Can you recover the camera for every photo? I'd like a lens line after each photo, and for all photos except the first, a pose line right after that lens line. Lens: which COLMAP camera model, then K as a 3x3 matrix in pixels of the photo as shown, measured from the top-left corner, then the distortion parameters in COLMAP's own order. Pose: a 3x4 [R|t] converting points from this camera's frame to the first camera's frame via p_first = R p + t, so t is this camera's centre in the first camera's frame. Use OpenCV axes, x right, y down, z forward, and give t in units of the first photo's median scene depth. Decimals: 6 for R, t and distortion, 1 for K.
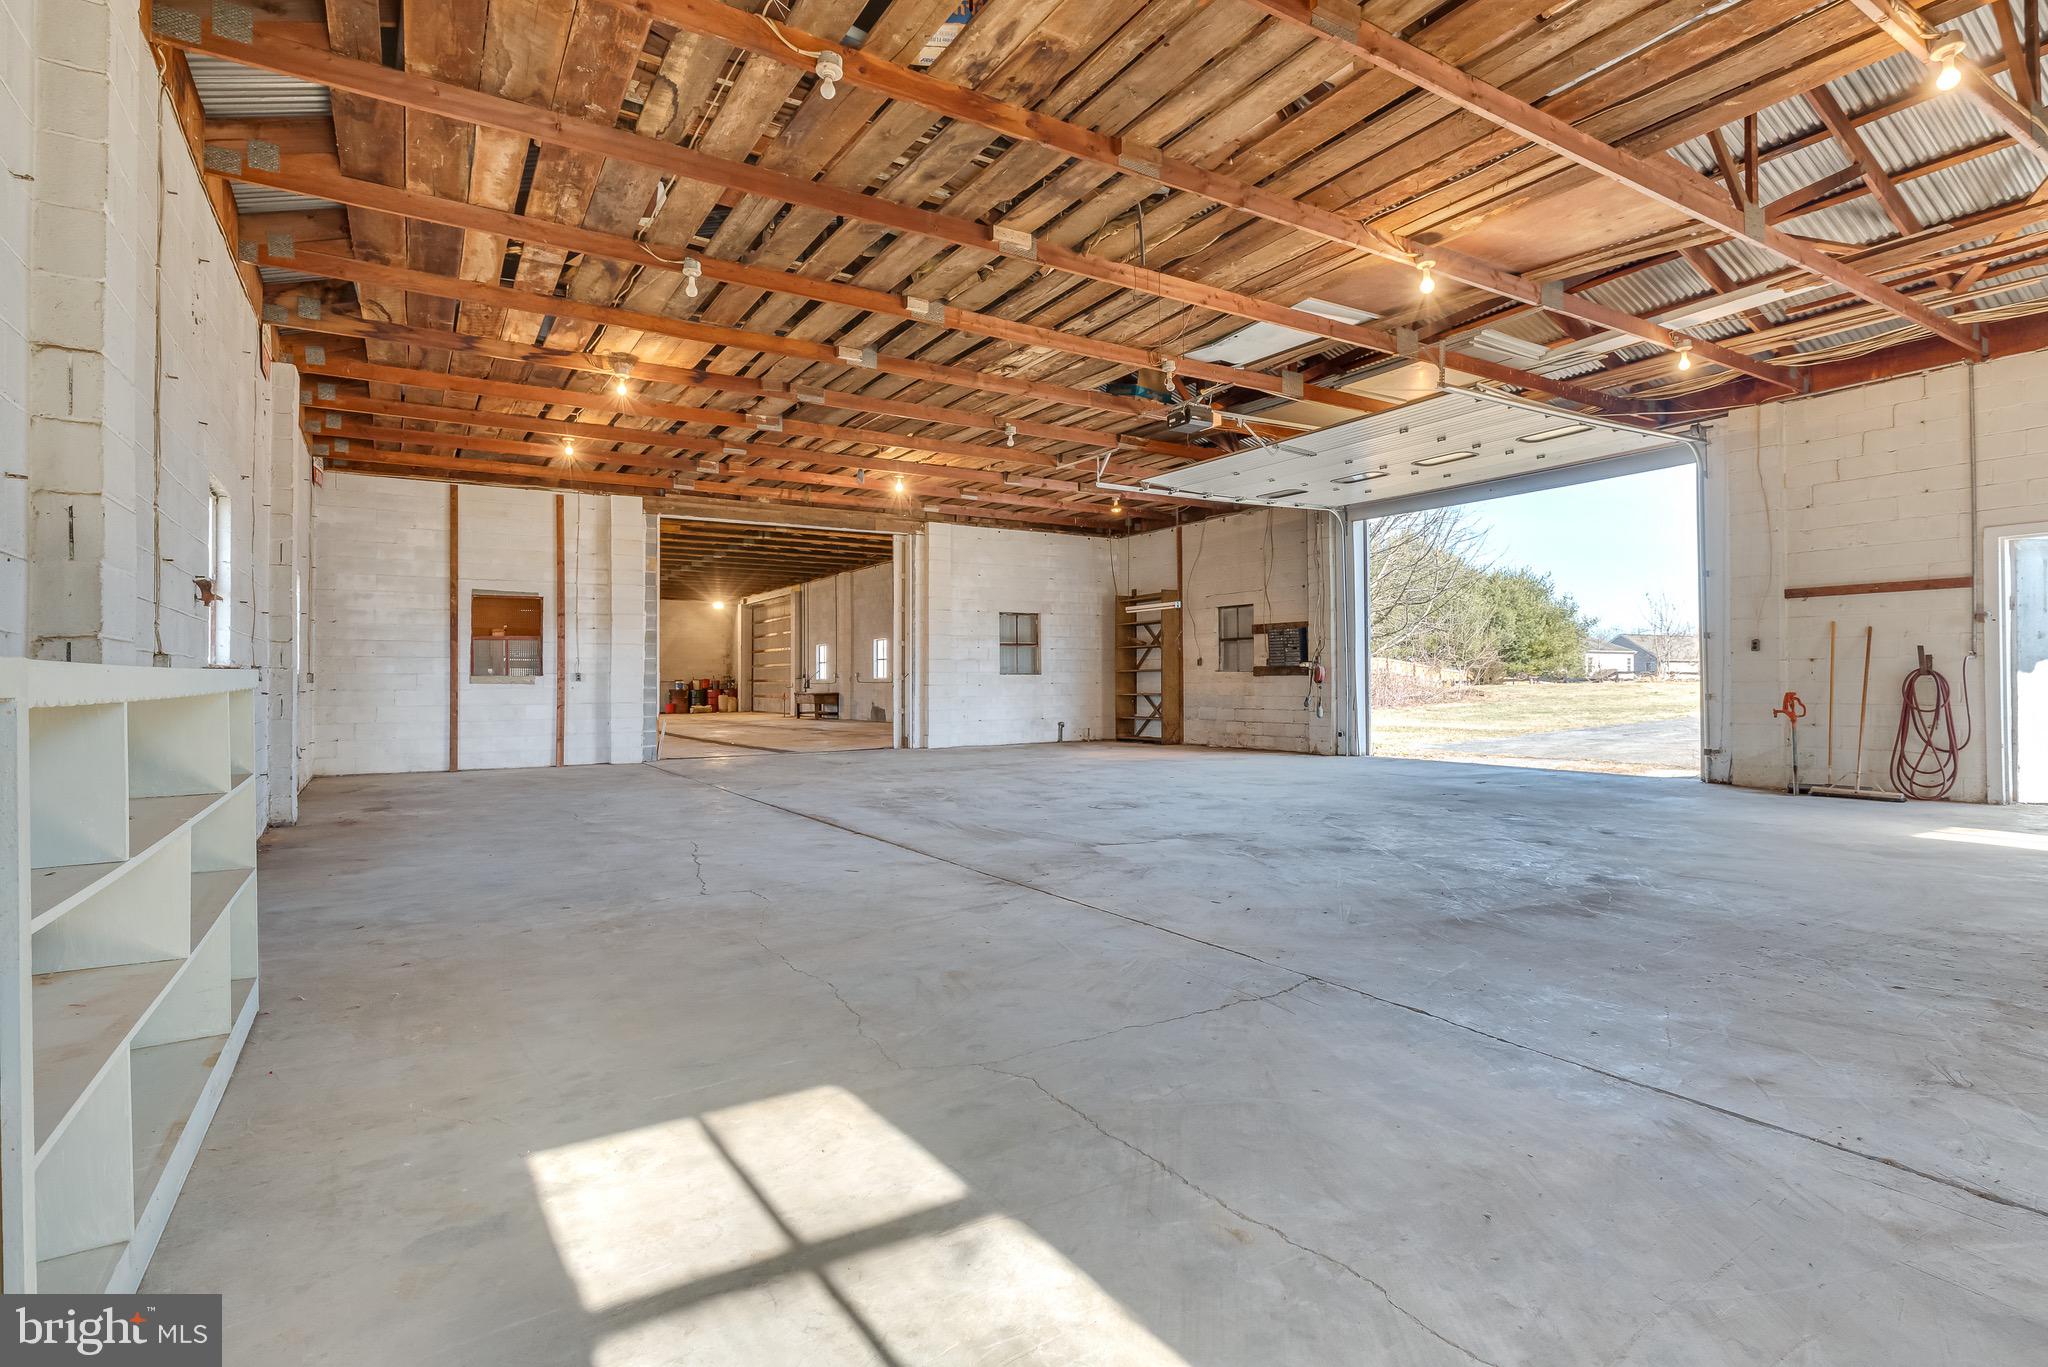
lens RADIAL K [[986.2, 0, 1010.7], [0, 986.2, 677.6], [0, 0, 1]] dist [-0.004737, 0.000676]
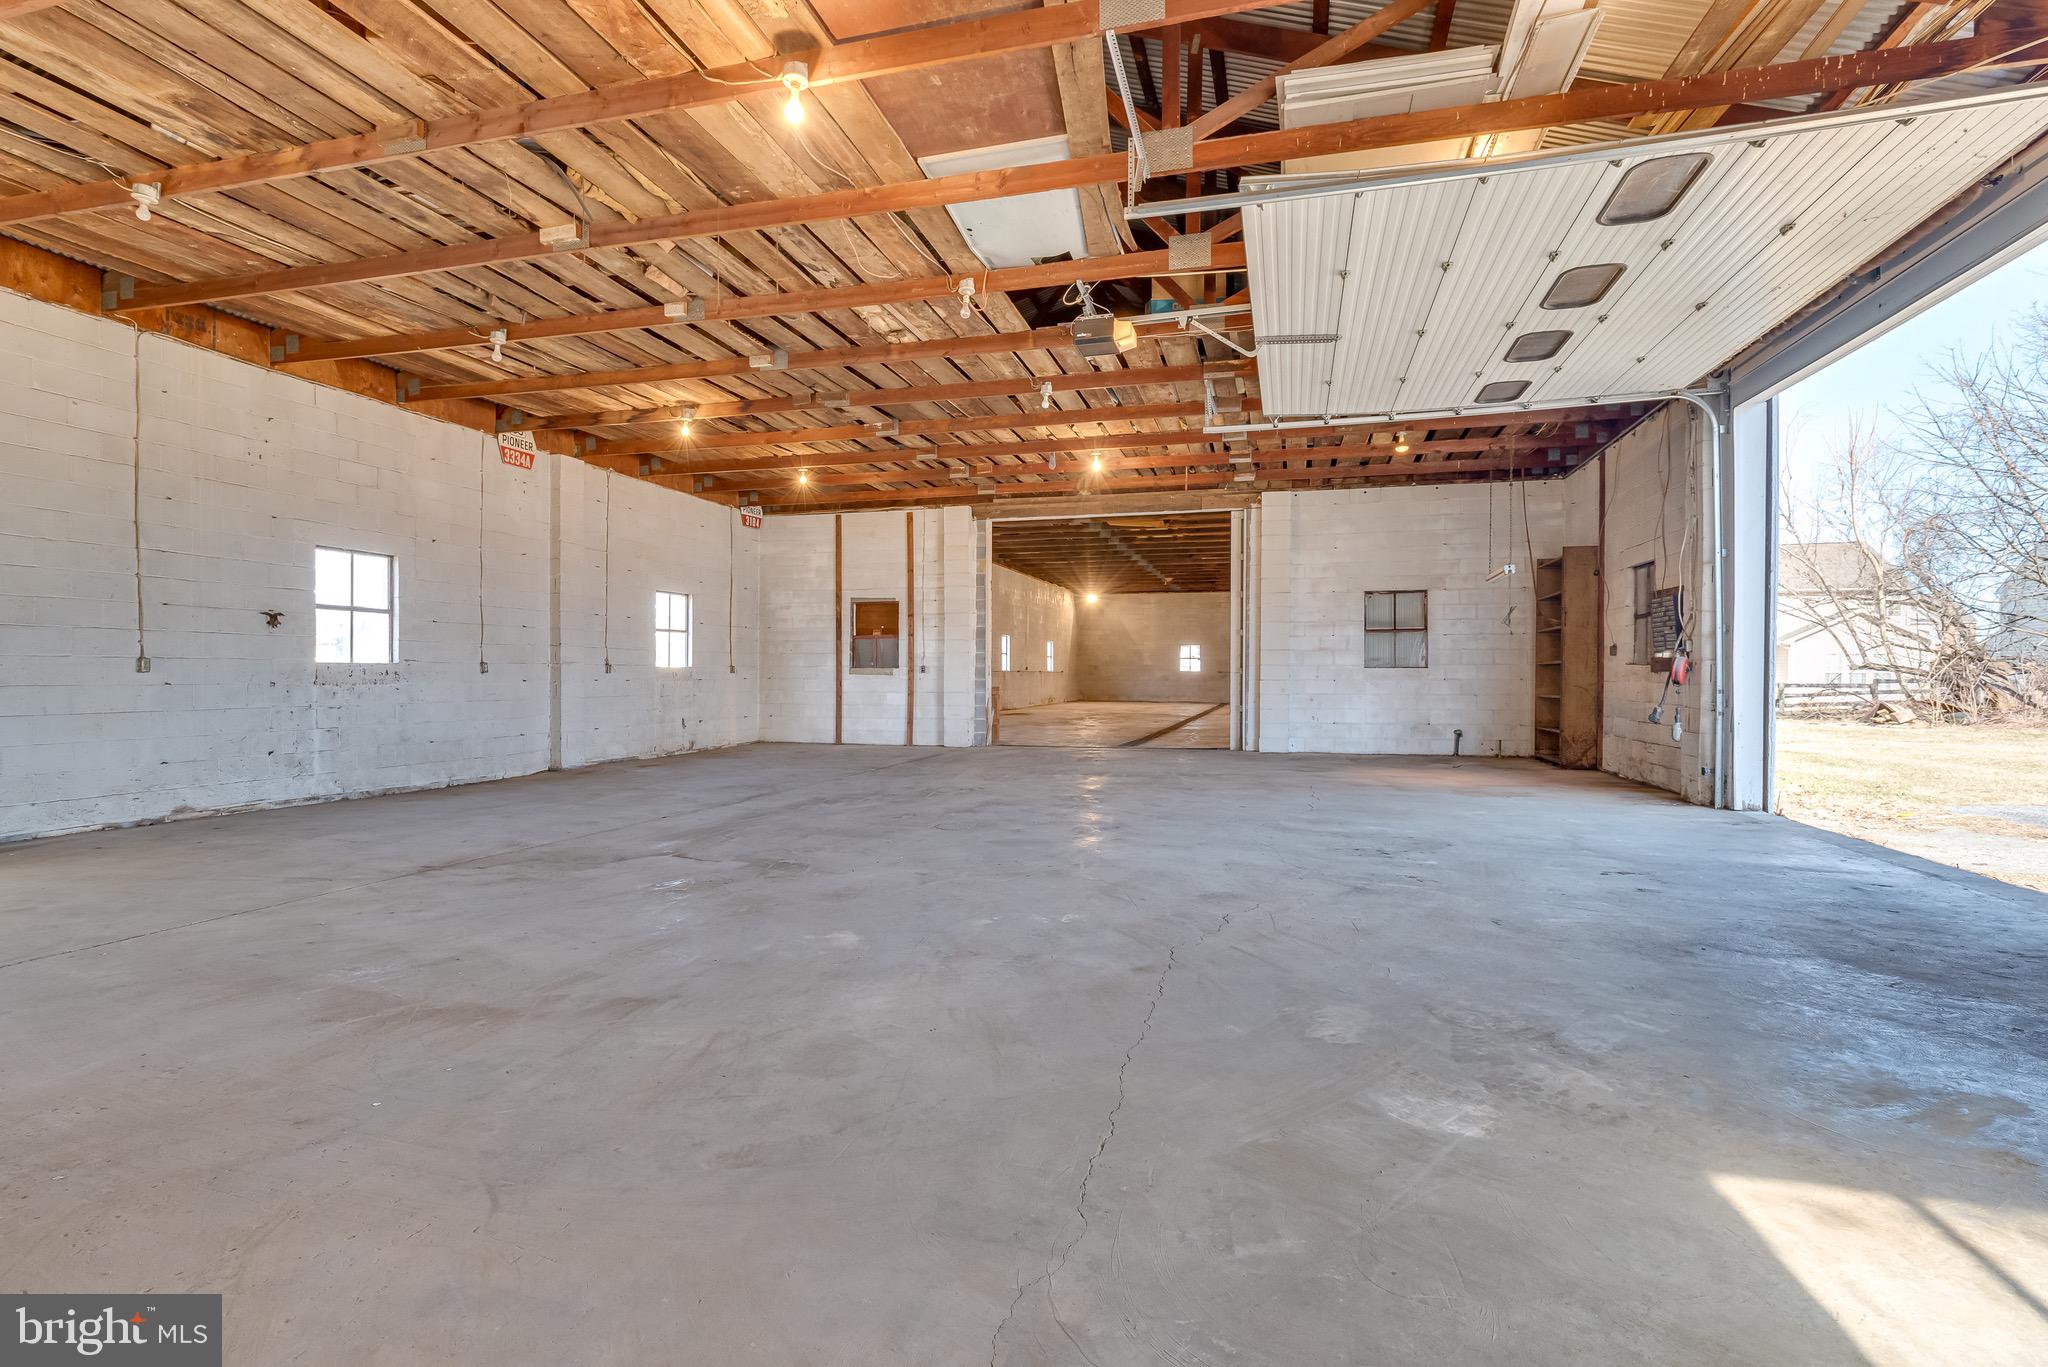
lens RADIAL K [[986.2, 0, 1020.2], [0, 986.2, 684.0], [0, 0, 1]] dist [-0.004737, 0.000676]
pose [[0.684161, 0.014038, -0.729195, 0.481496], [-0.003934, 0.999871, 0.015557, -0.001624], [0.729320, -0.007775, 0.684129, 0.294265]]
